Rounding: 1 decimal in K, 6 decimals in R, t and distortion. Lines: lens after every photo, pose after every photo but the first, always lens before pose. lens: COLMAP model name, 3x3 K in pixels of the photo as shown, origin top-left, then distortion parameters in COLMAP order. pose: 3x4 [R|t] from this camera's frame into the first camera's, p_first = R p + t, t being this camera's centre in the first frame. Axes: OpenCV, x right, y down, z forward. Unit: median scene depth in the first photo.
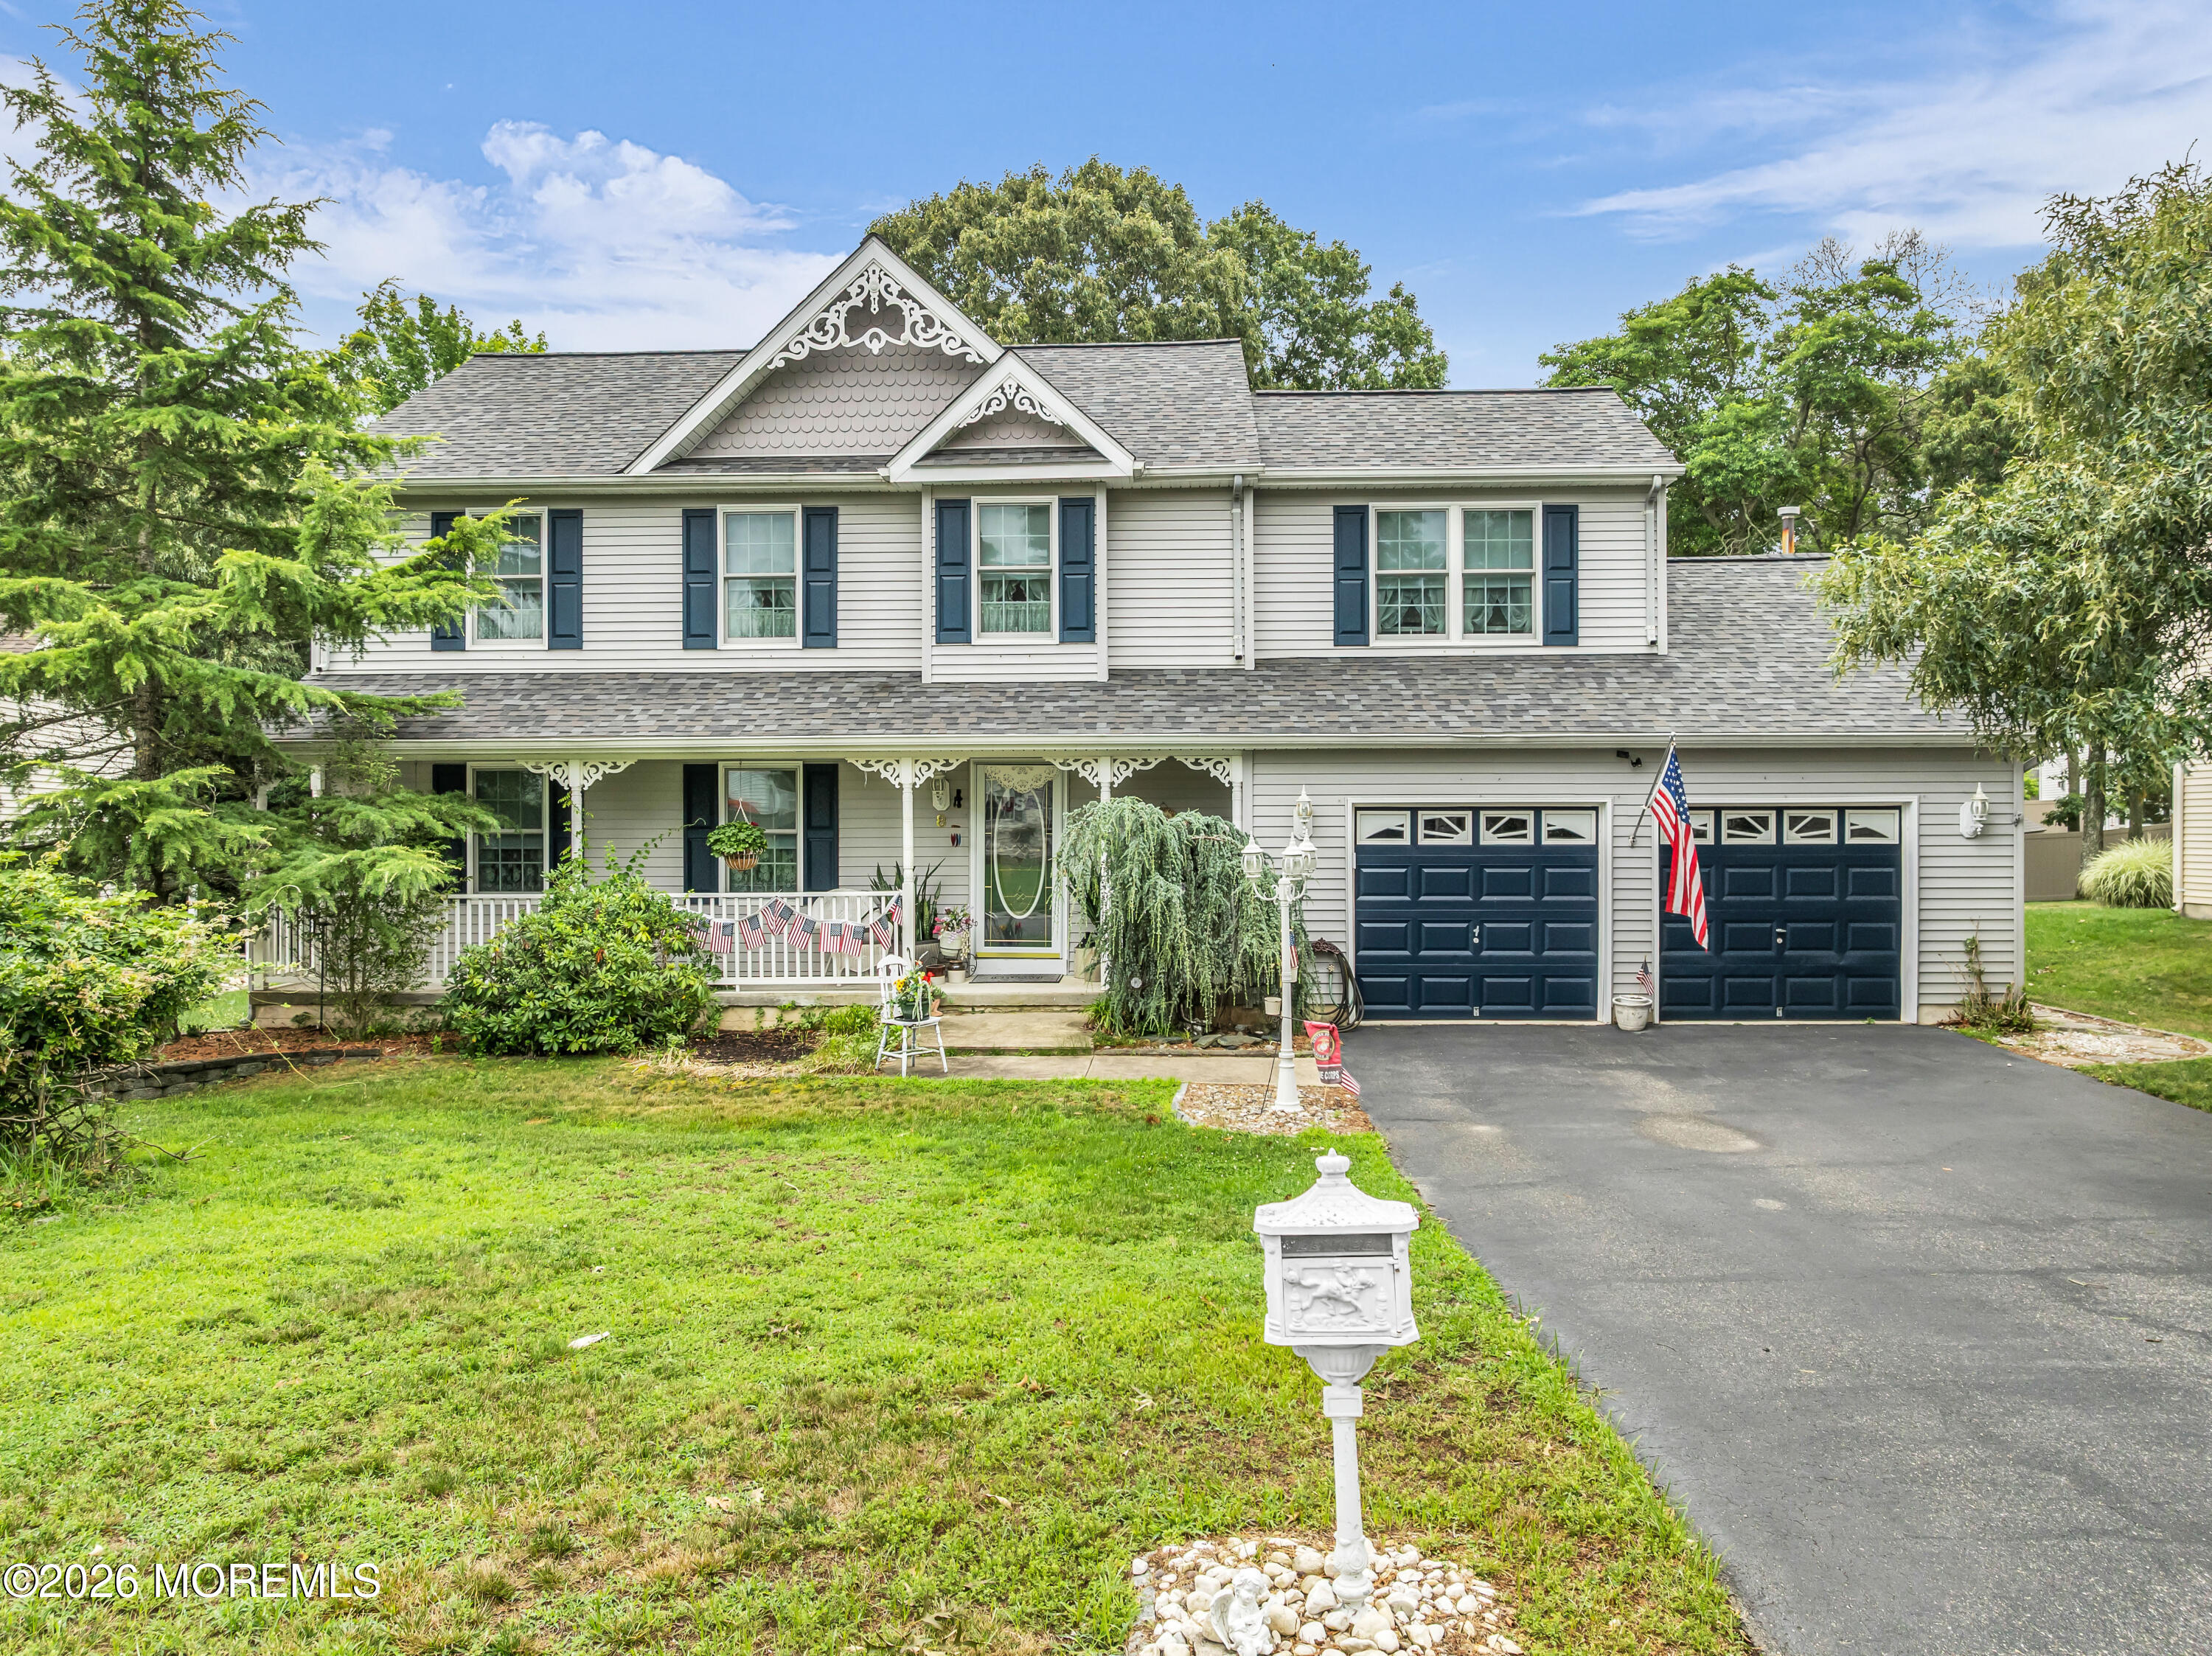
lens RADIAL K [[1591.5, 0, 1106.0], [0, 1591.5, 828.0], [0, 0, 1]] dist [-0.024512, 0.000788]
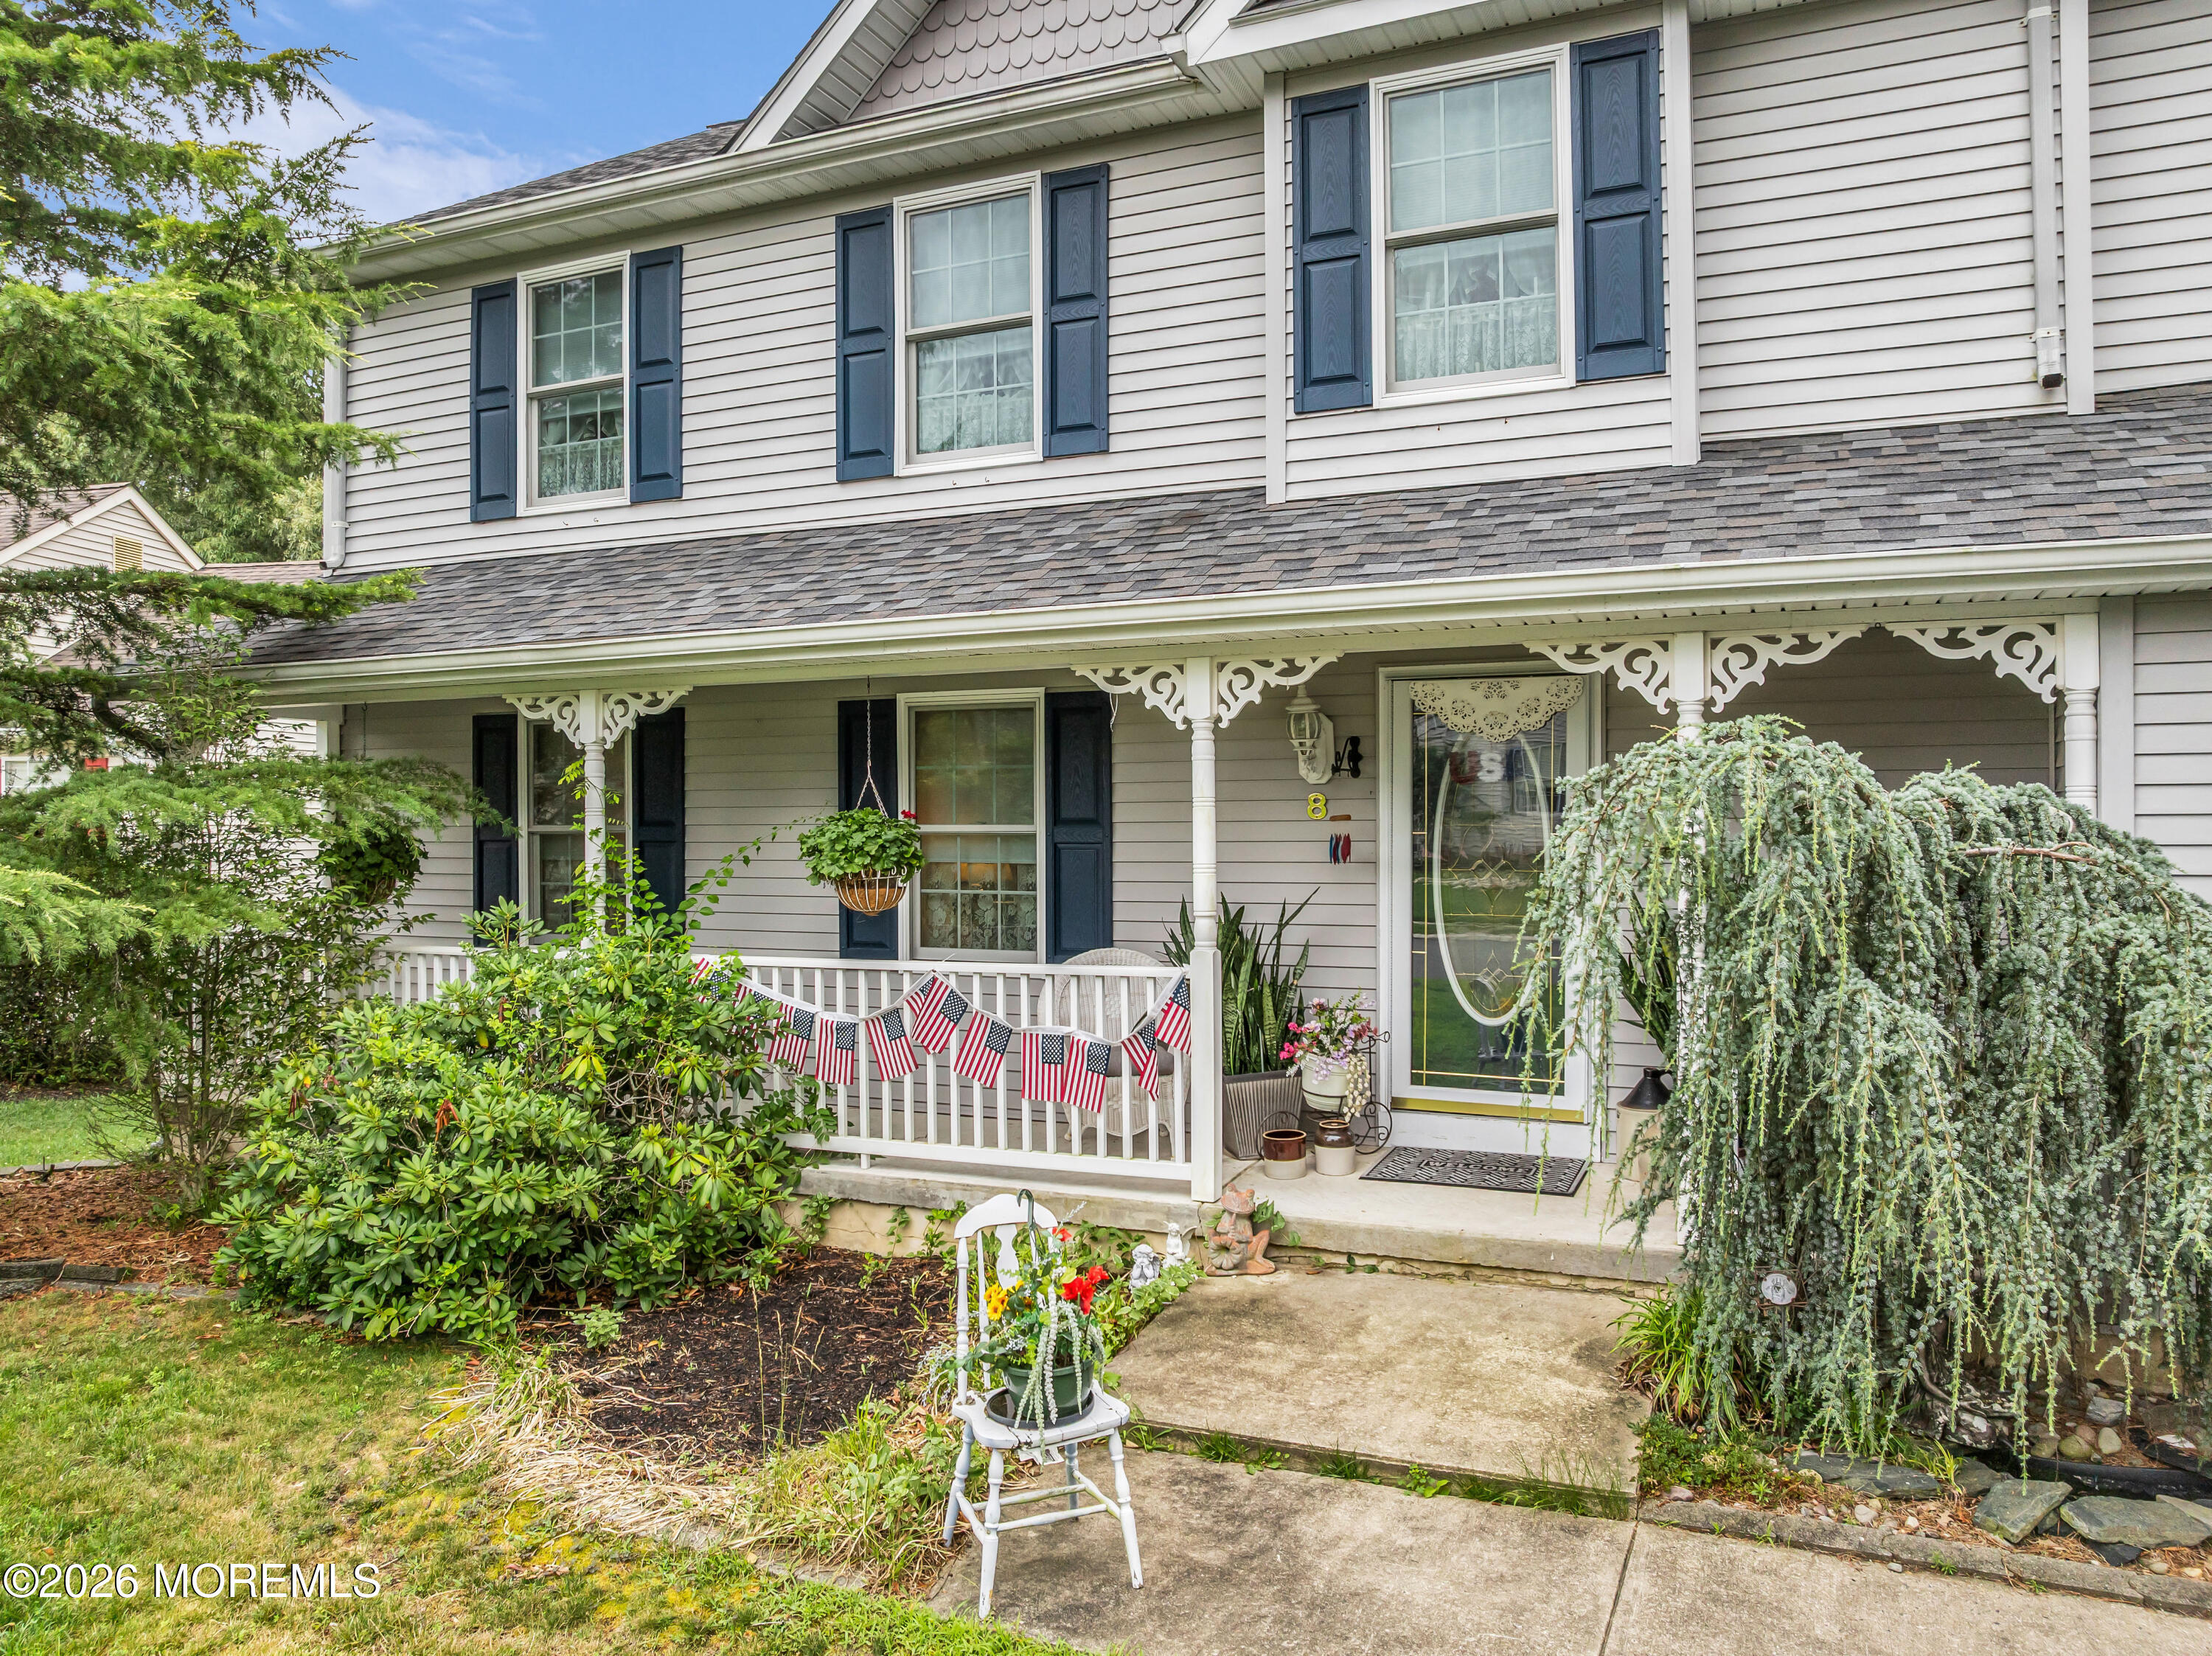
lens RADIAL K [[1576.9, 0, 1106.0], [0, 1576.9, 828.0], [0, 0, 1]] dist [-0.026907, -0.005794]
pose [[0.929457, -0.001175, -0.368929, 0.008109], [0.002111, 0.999996, 0.002132, 0.000638], [0.368925, -0.002760, 0.929455, 0.565584]]
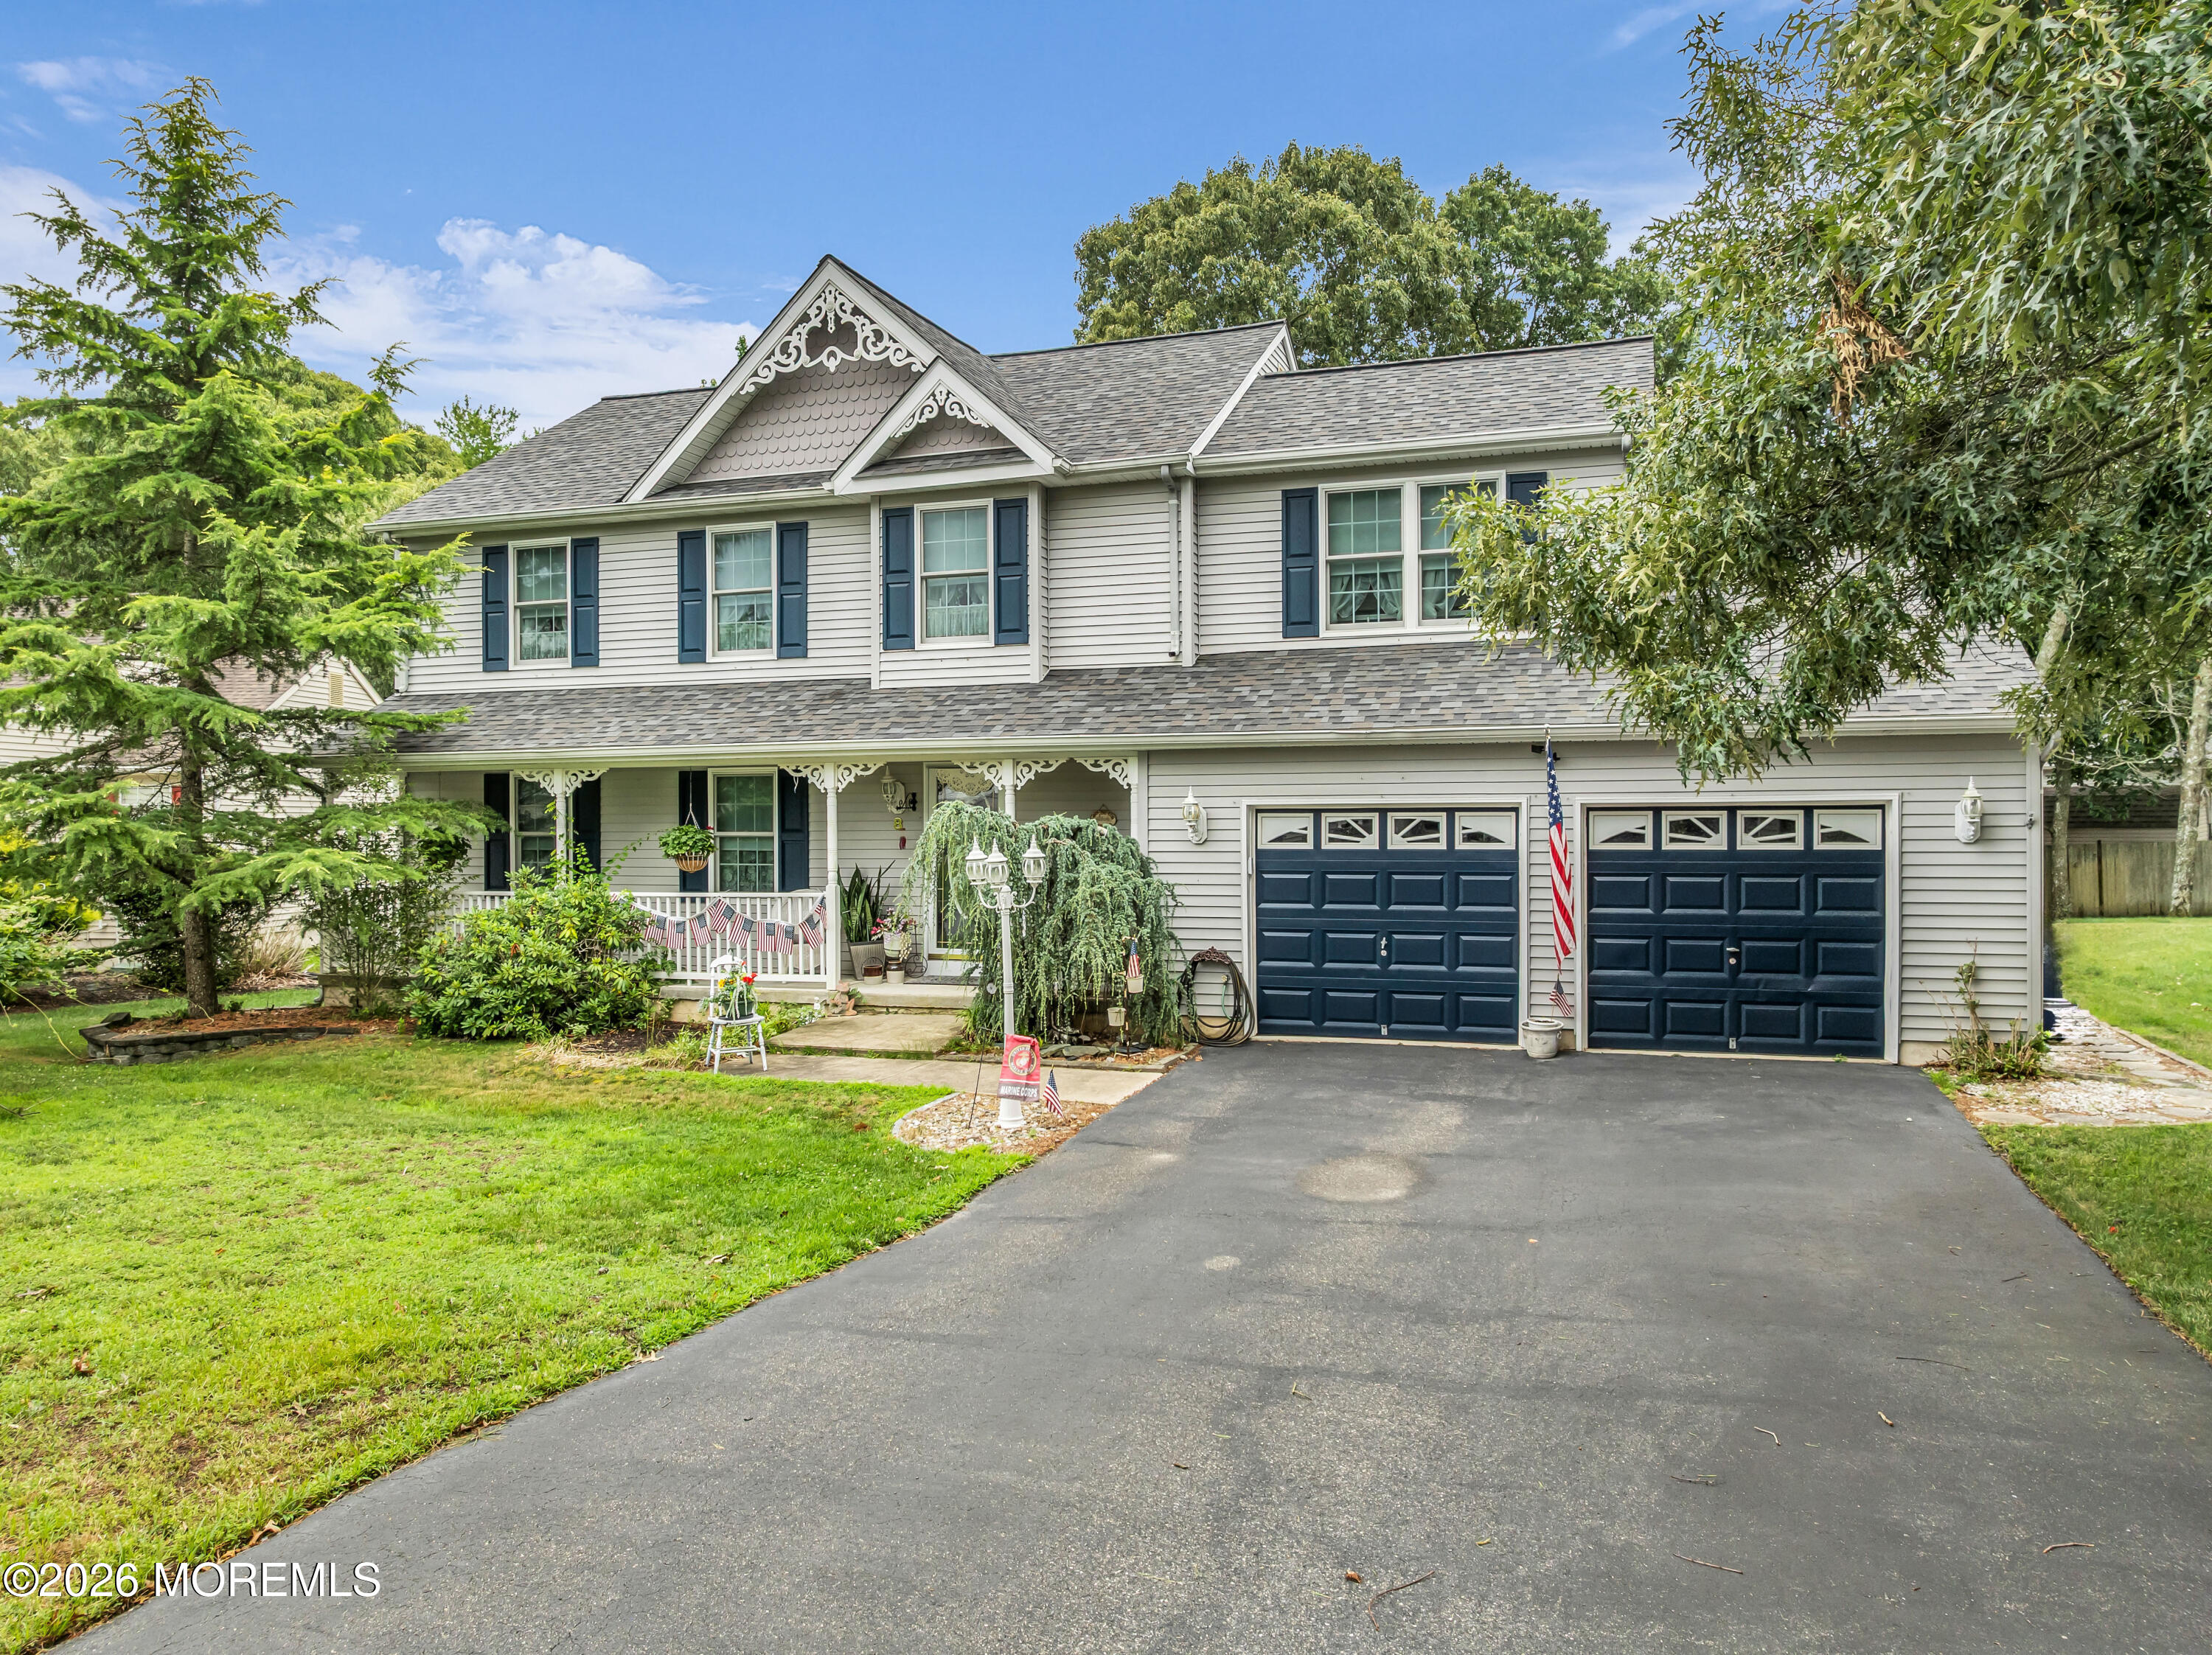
lens RADIAL K [[1576.7, 0, 1106.0], [0, 1576.7, 827.5], [0, 0, 1]] dist [-0.026907, -0.005794]
pose [[0.956840, -0.001123, -0.290614, 0.324793], [0.001688, 0.999997, 0.001693, -0.003736], [0.290611, -0.002111, 0.956839, 0.074217]]
